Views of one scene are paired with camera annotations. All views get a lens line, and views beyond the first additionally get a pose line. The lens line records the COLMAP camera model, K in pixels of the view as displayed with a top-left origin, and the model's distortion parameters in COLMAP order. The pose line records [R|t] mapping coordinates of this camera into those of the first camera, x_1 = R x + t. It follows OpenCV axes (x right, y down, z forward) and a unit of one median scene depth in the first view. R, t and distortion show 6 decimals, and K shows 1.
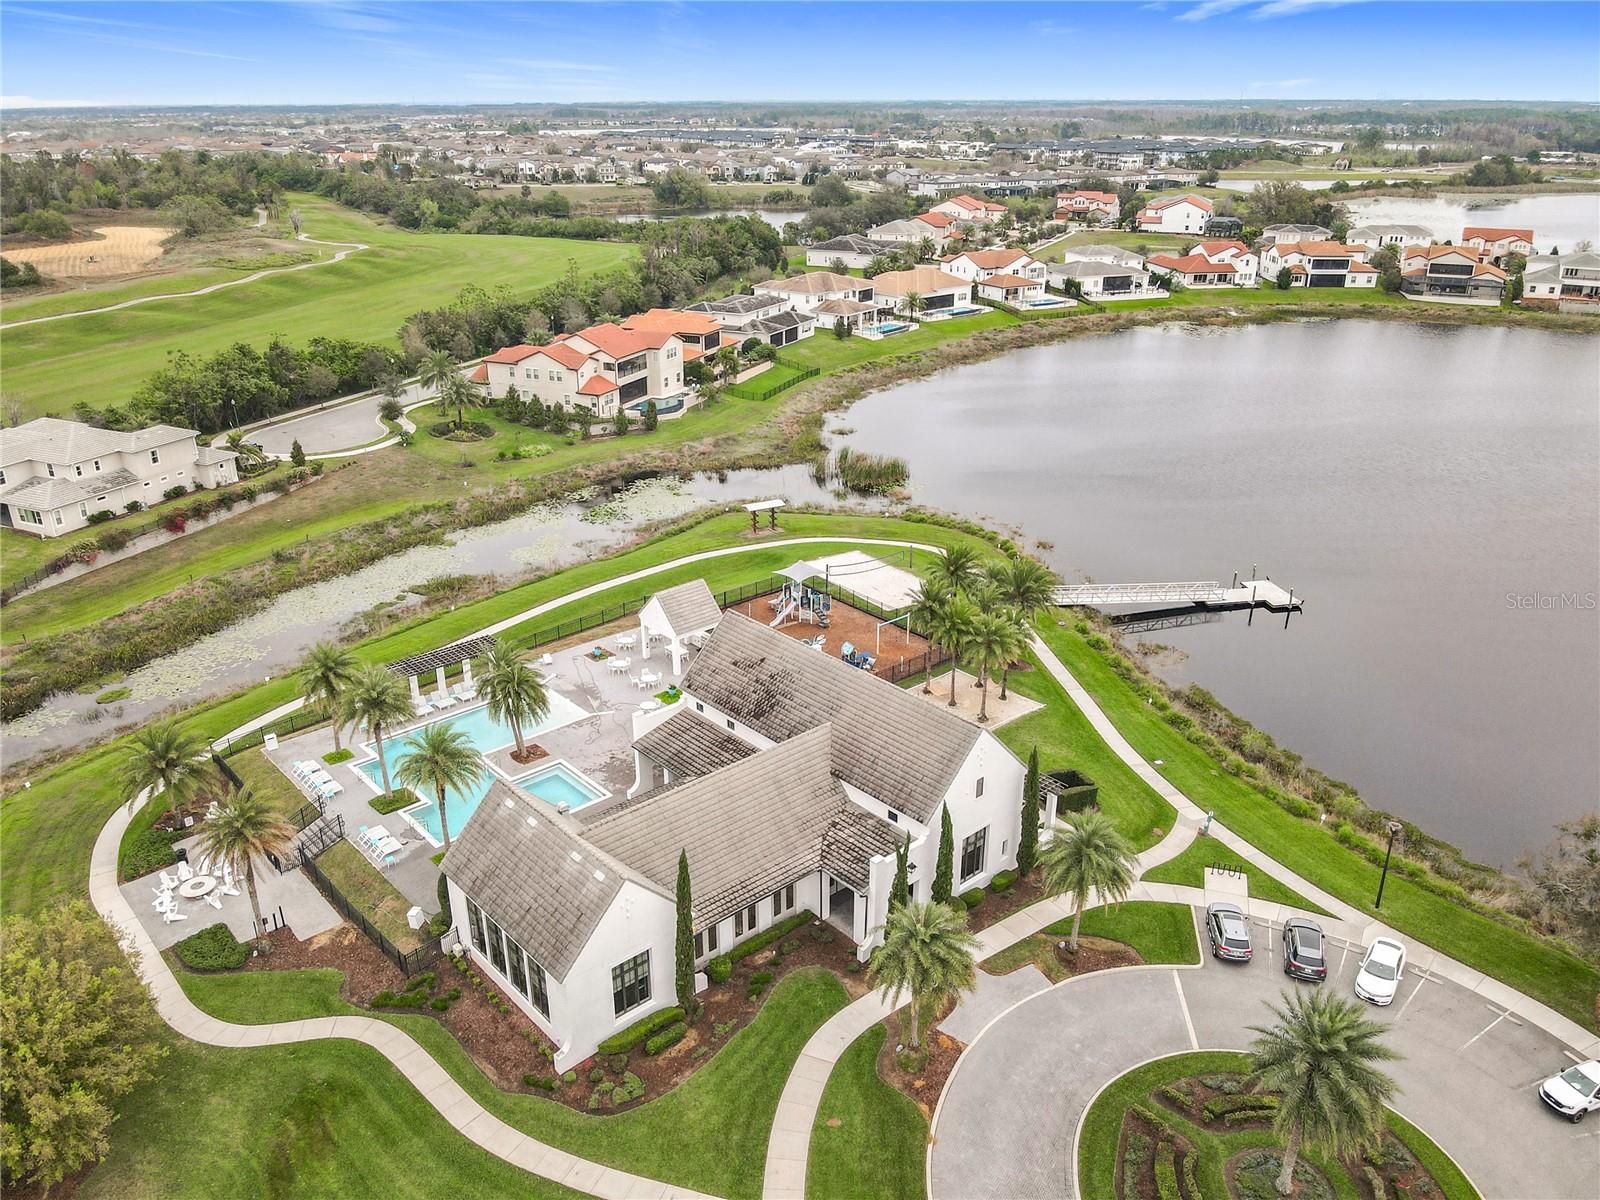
lens RADIAL K [[1210.1, 0, 804.3], [0, 1210.1, 616.5], [0, 0, 1]] dist [-0.000378, 0.023447]
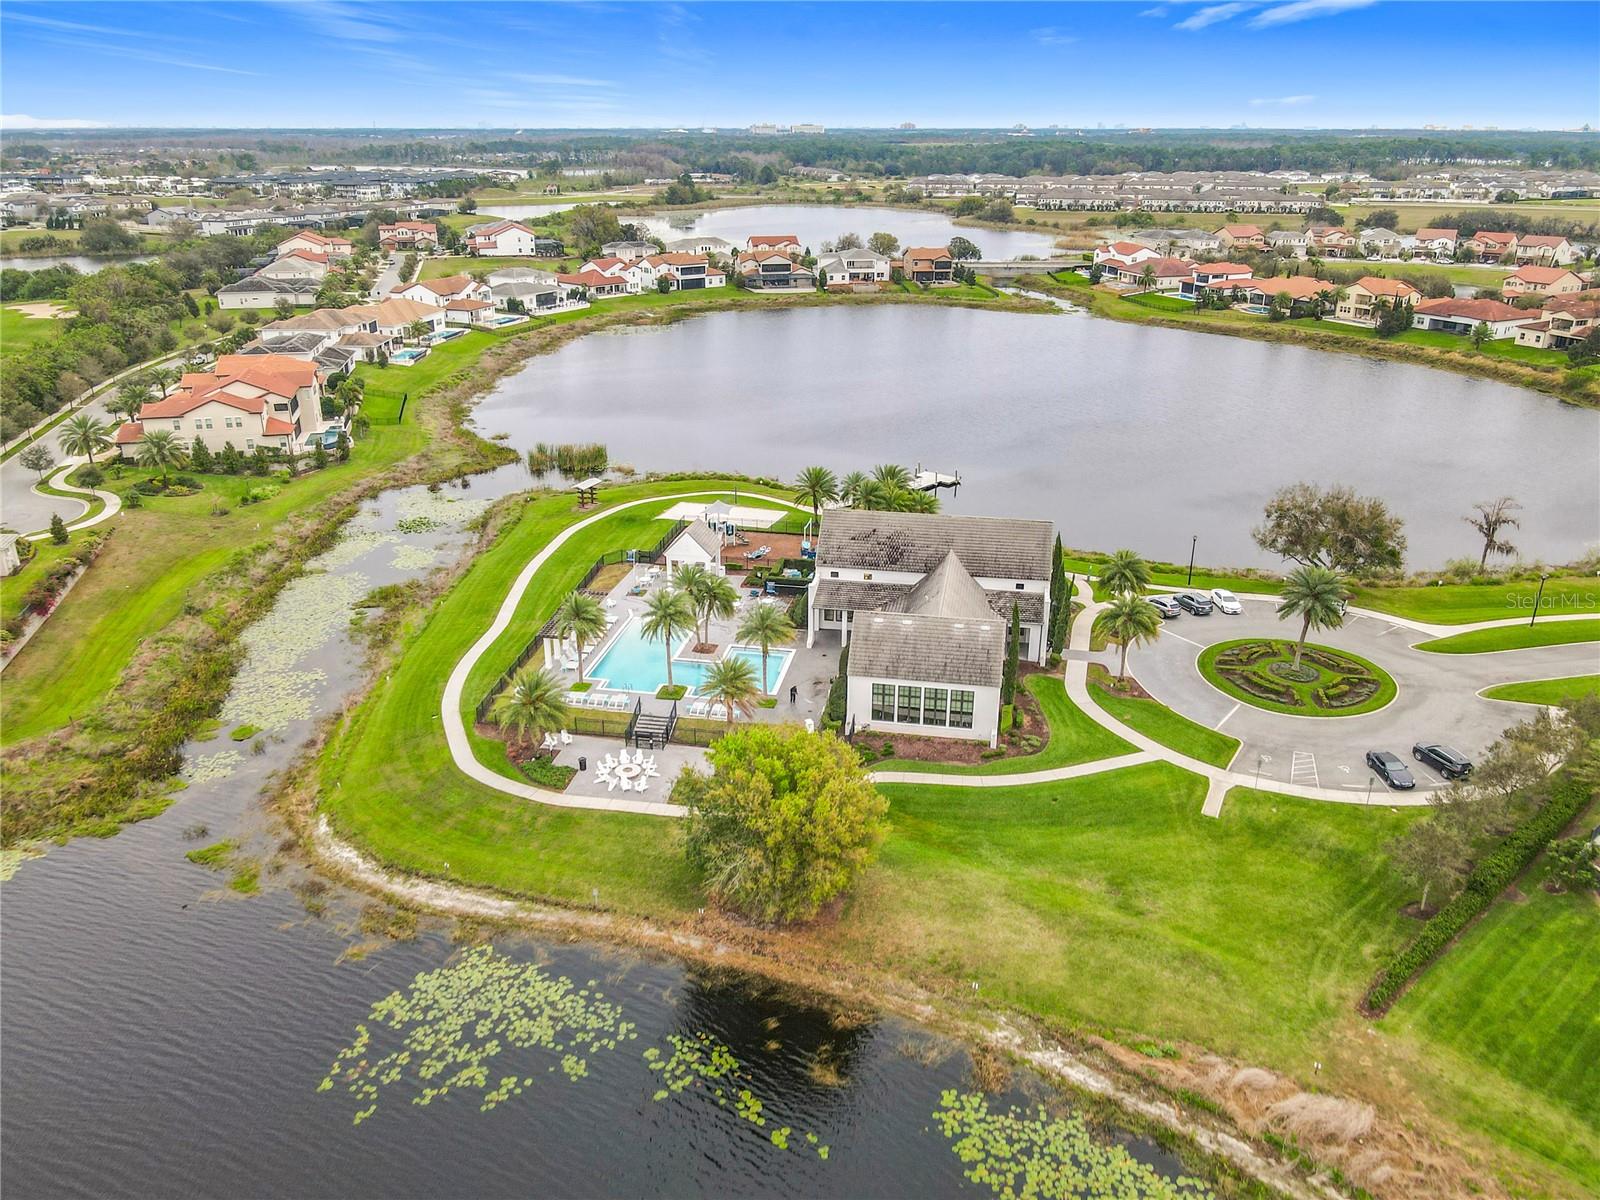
lens RADIAL K [[1210.1, 0, 790.4], [0, 1210.1, 593.5], [0, 0, 1]] dist [-0.000378, 0.023447]
pose [[0.797177, -0.219633, 0.562379, -0.475832], [0.240112, 0.969983, 0.038460, 0.014096], [-0.553945, 0.104375, 0.825985, -0.088794]]
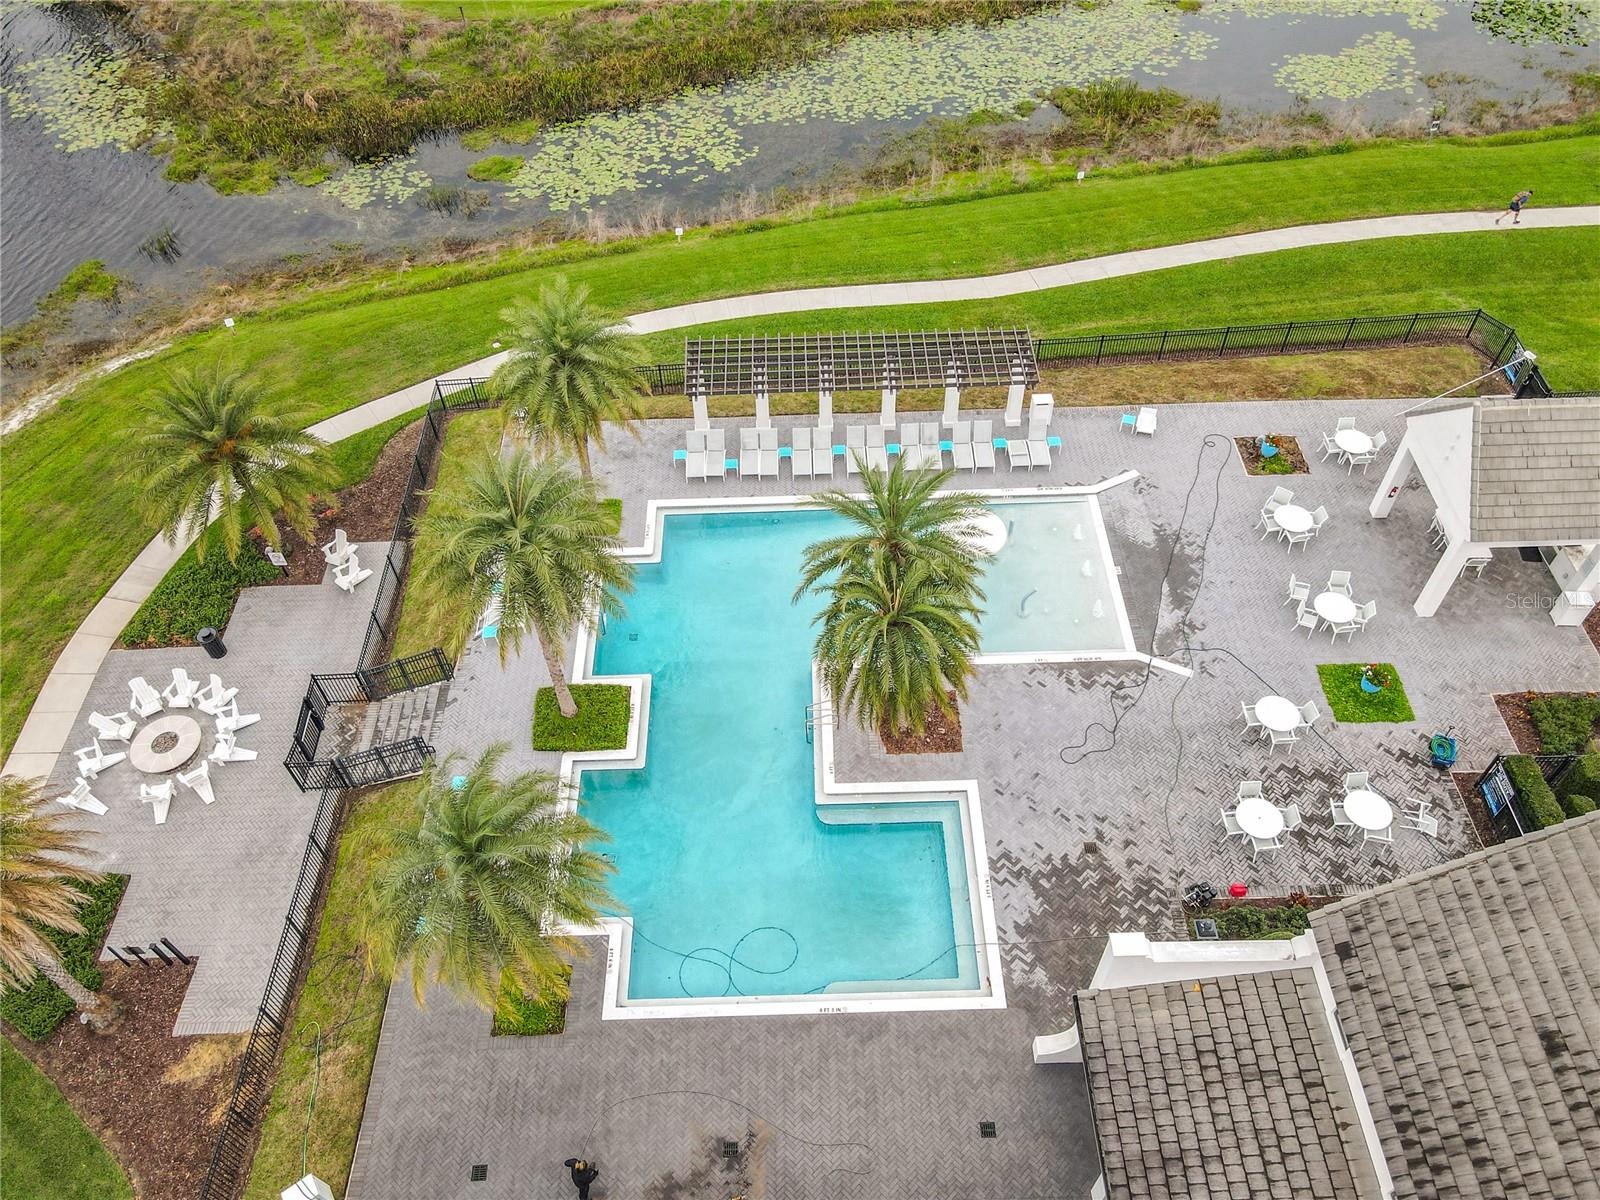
lens RADIAL K [[1210.1, 0, 785.9], [0, 1210.1, 621.2], [0, 0, 1]] dist [-0.000378, 0.023447]
pose [[0.750241, 0.495152, -0.438137, -0.053022], [-0.238518, 0.820744, 0.519123, -0.060914], [0.616643, -0.284964, 0.733858, 0.364110]]
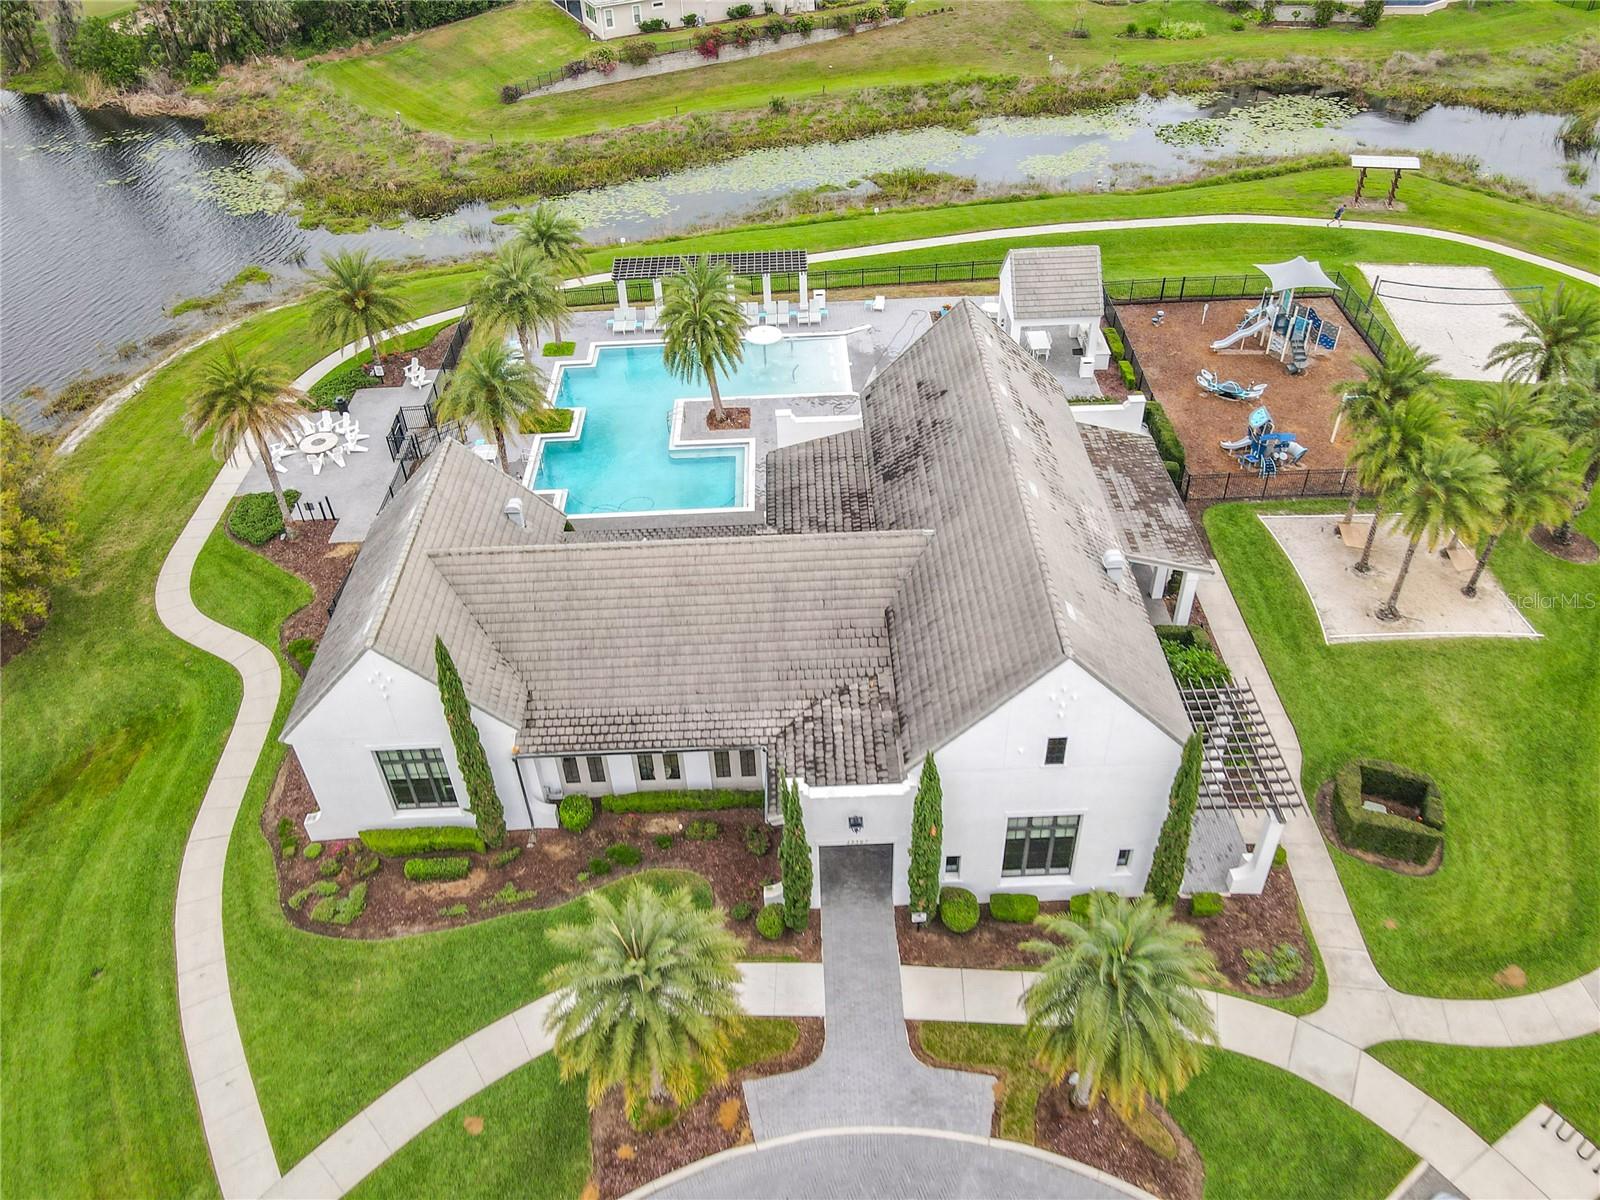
lens RADIAL K [[1210.1, 0, 802.8], [0, 1210.1, 603.1], [0, 0, 1]] dist [-0.000378, 0.023447]
pose [[0.759580, 0.396566, -0.515531, 0.129705], [-0.227831, 0.904630, 0.360192, -0.034427], [0.609205, -0.156141, 0.777489, 0.225172]]
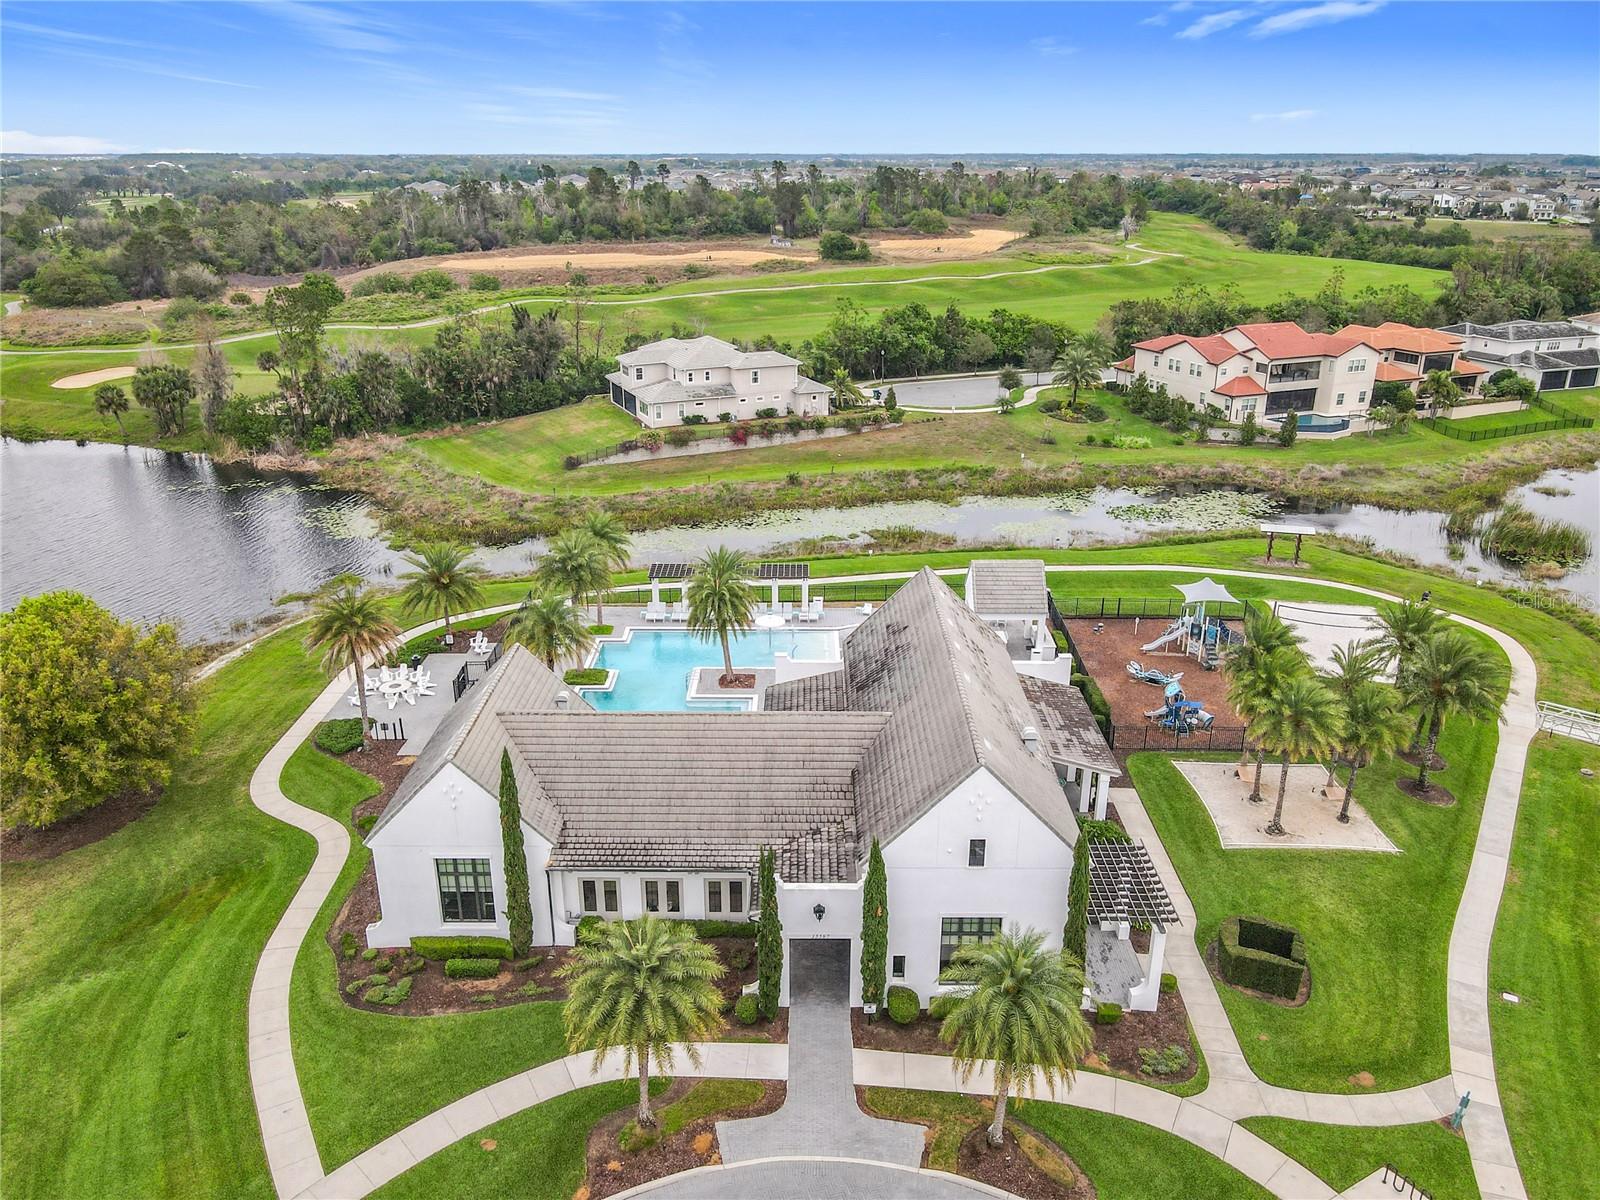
lens RADIAL K [[1210.1, 0, 803.2], [0, 1210.1, 616.4], [0, 0, 1]] dist [-0.000378, 0.023447]
pose [[0.741868, 0.244789, -0.624267, 0.195373], [-0.268006, 0.961634, 0.058585, 0.000317], [0.614658, 0.123845, 0.779011, 0.167826]]
